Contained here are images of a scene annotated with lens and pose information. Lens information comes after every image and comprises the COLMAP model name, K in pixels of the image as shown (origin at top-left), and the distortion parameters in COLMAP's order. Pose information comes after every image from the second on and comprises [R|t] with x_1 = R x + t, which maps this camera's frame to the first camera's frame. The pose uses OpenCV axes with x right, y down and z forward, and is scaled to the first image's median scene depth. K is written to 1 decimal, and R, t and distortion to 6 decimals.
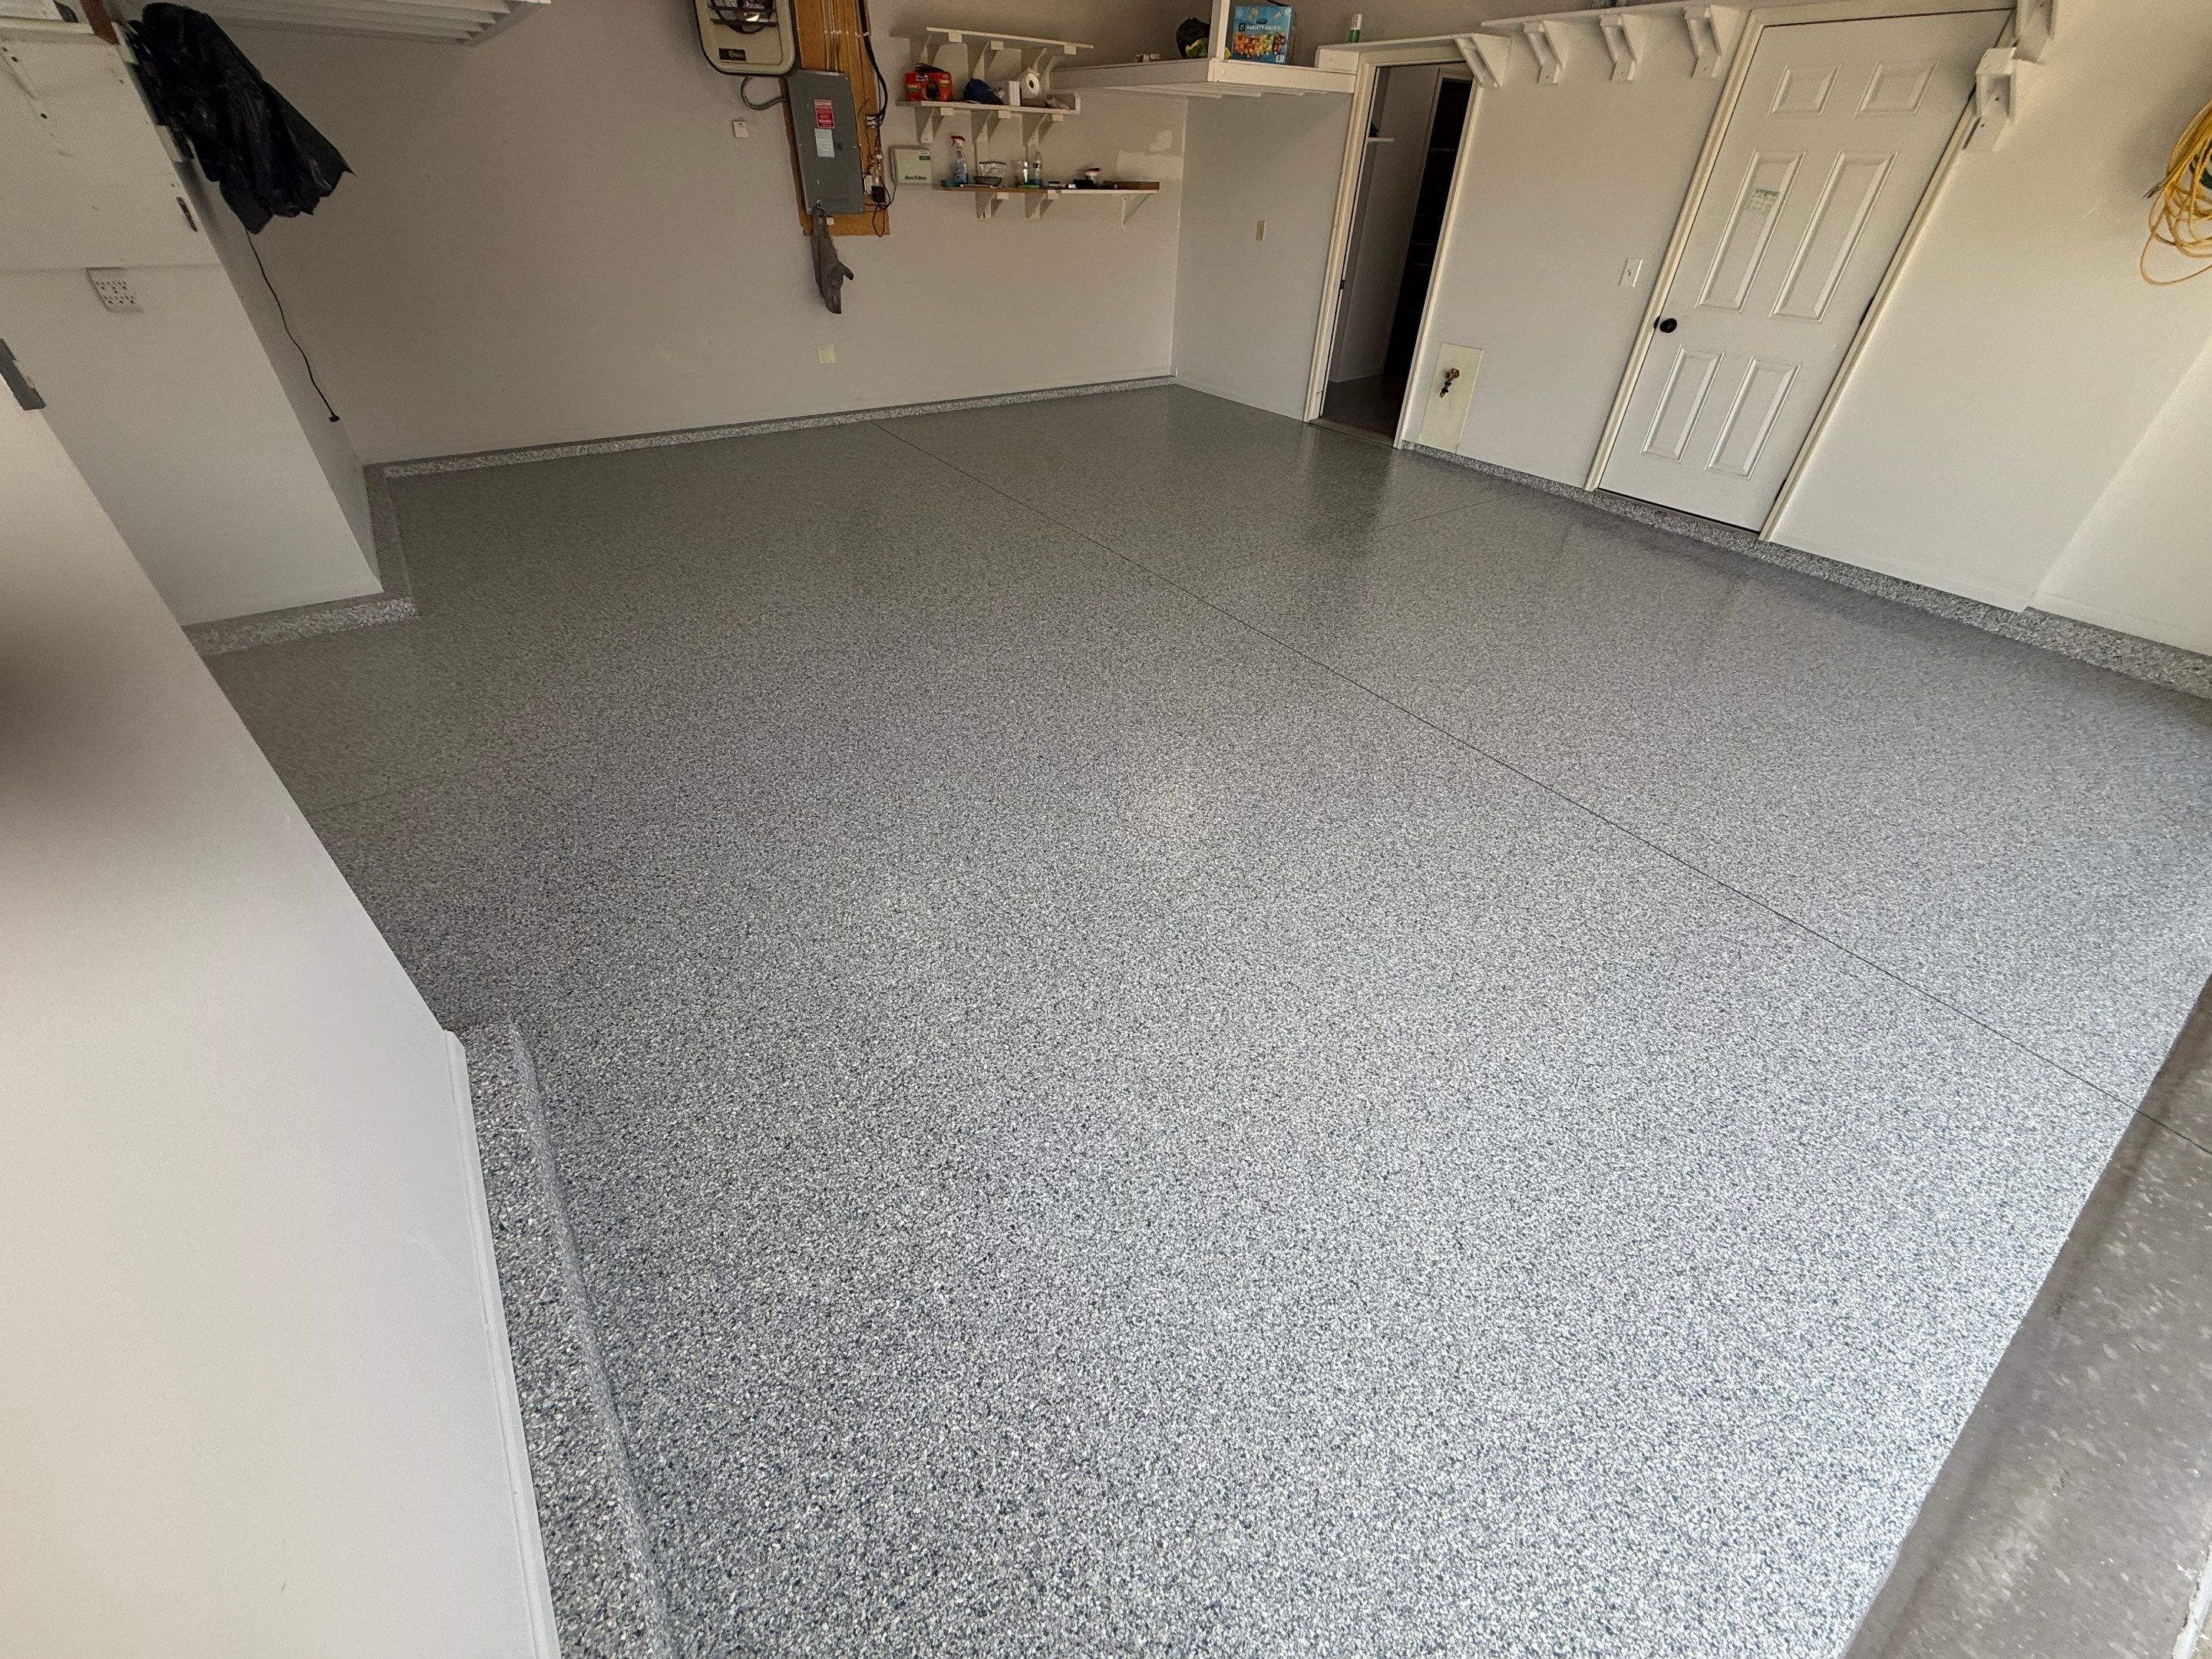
lens RADIAL K [[878.8, 0, 1103.1], [0, 878.8, 830.5], [0, 0, 1]] dist [-0.000797, 0.000174]
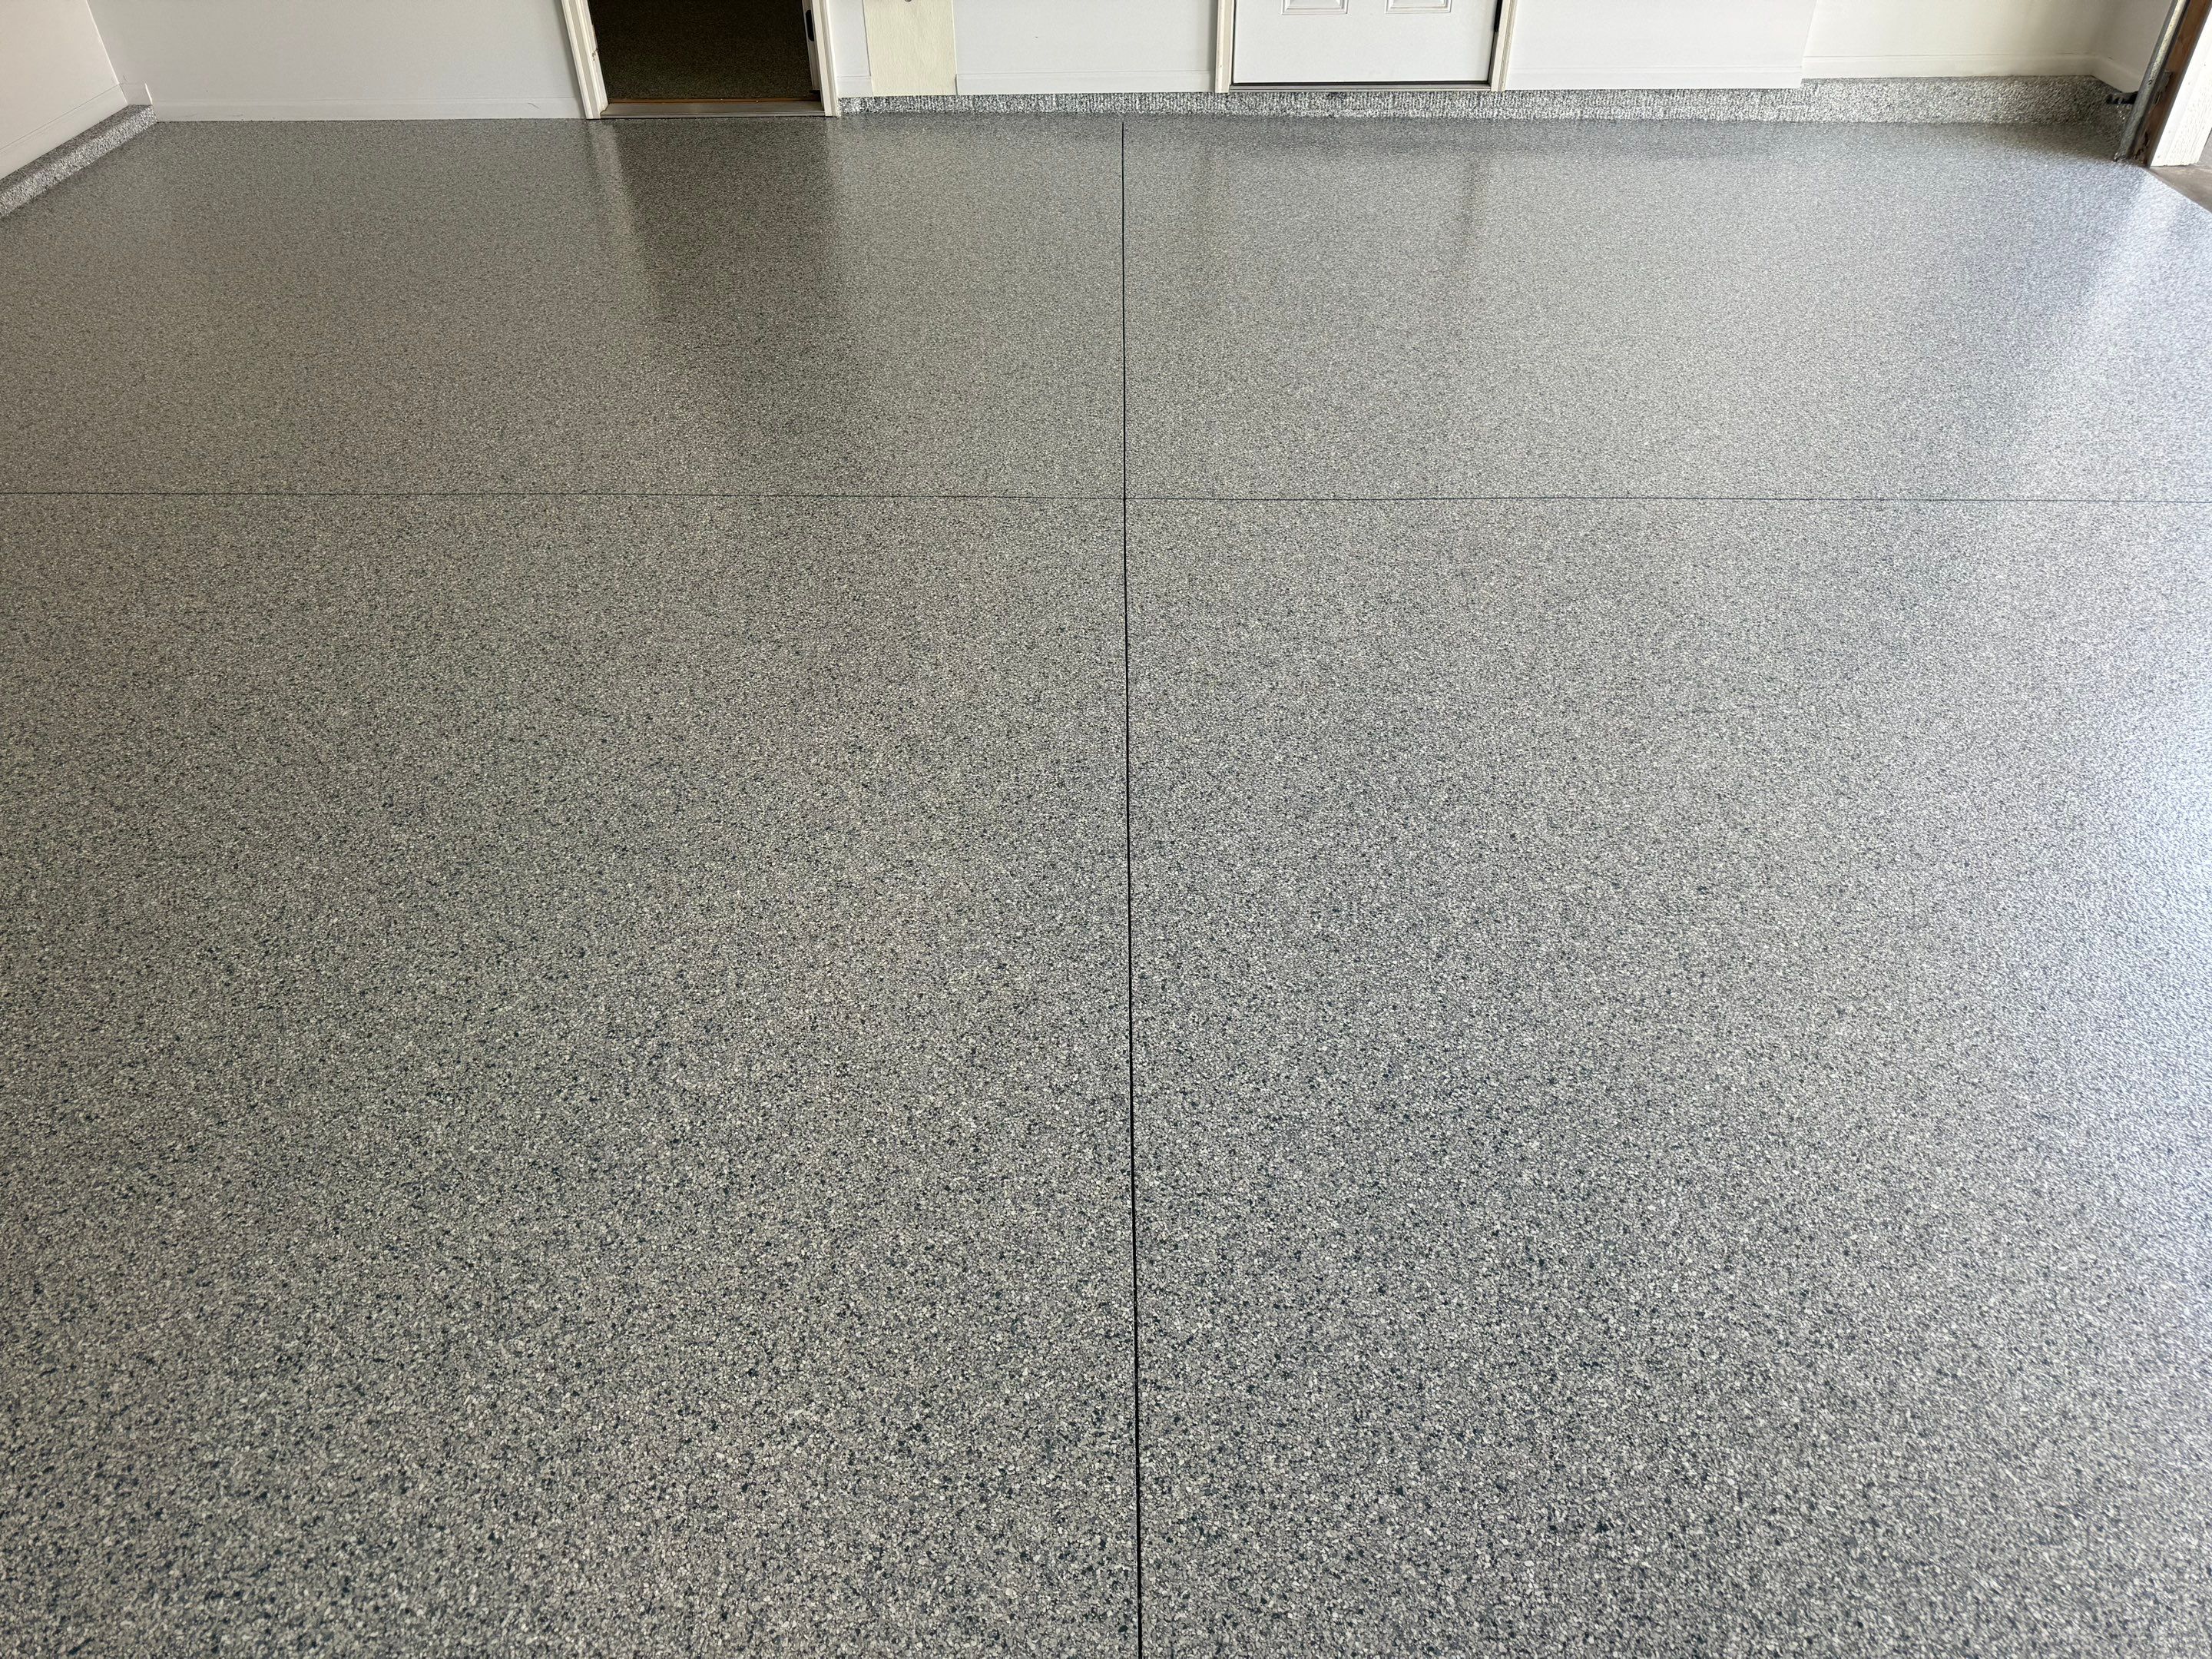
lens RADIAL K [[1566.8, 0, 1103.8], [0, 1566.8, 827.3], [0, 0, 1]] dist [0.047140, -0.059943]
pose [[0.584252, -0.539675, 0.606136, -0.738332], [0.513343, 0.824221, 0.239038, -0.468852], [-0.628593, 0.171497, 0.758591, 0.540807]]
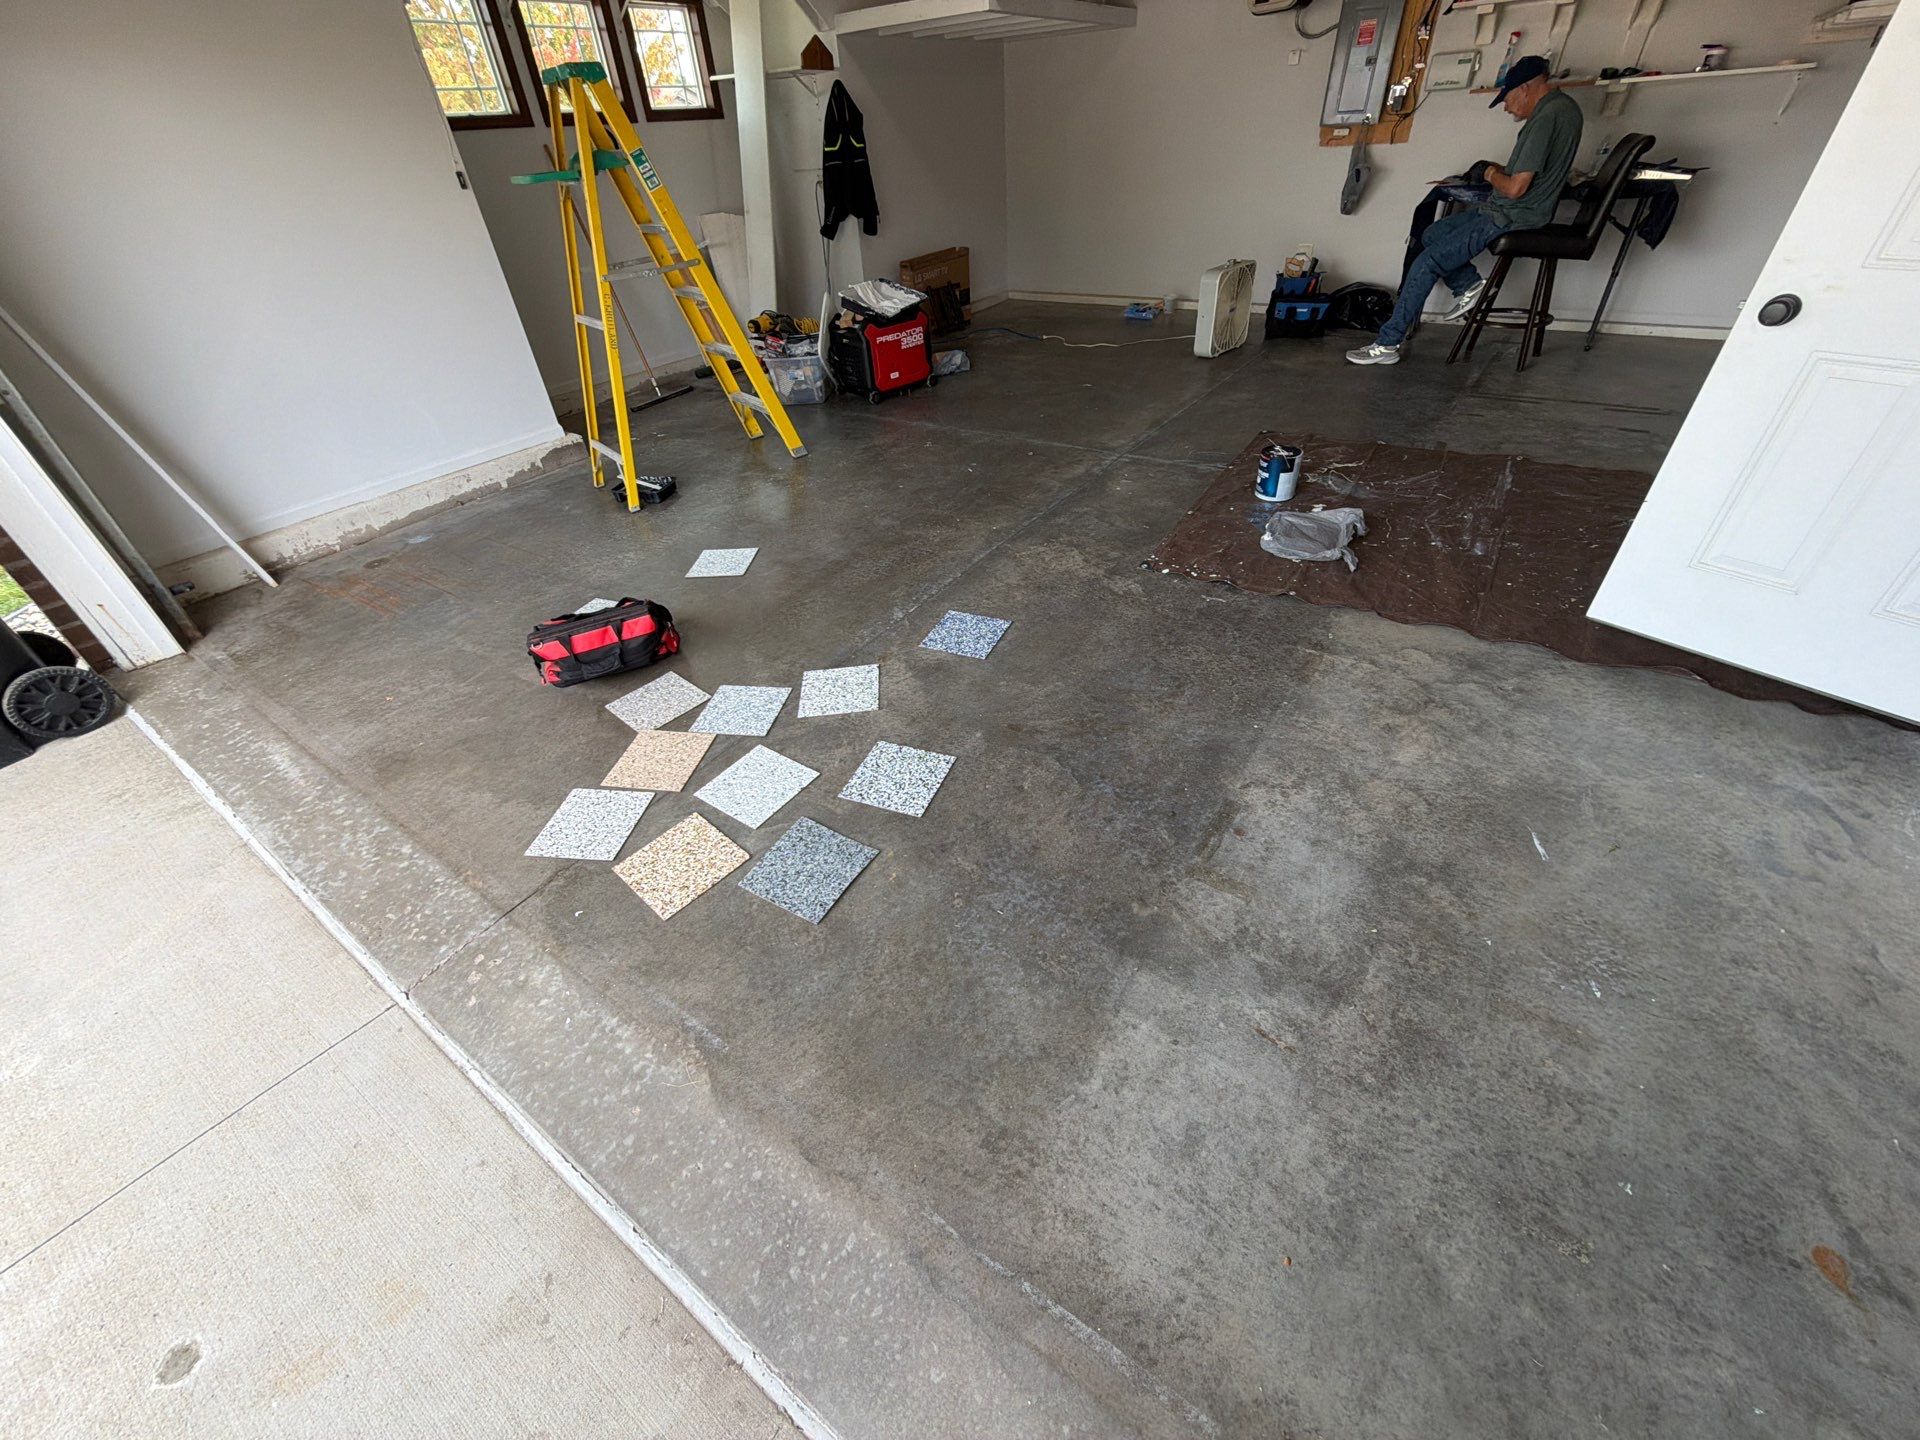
lens RADIAL K [[762.9, 0, 957.7], [0, 762.9, 725.3], [0, 0, 1]] dist [-0.000797, 0.000174]
pose [[0.332911, 0.545910, -0.768864, 1.293675], [-0.518939, 0.786862, 0.333993, -0.307668], [0.787320, 0.287803, 0.545249, 0.552469]]
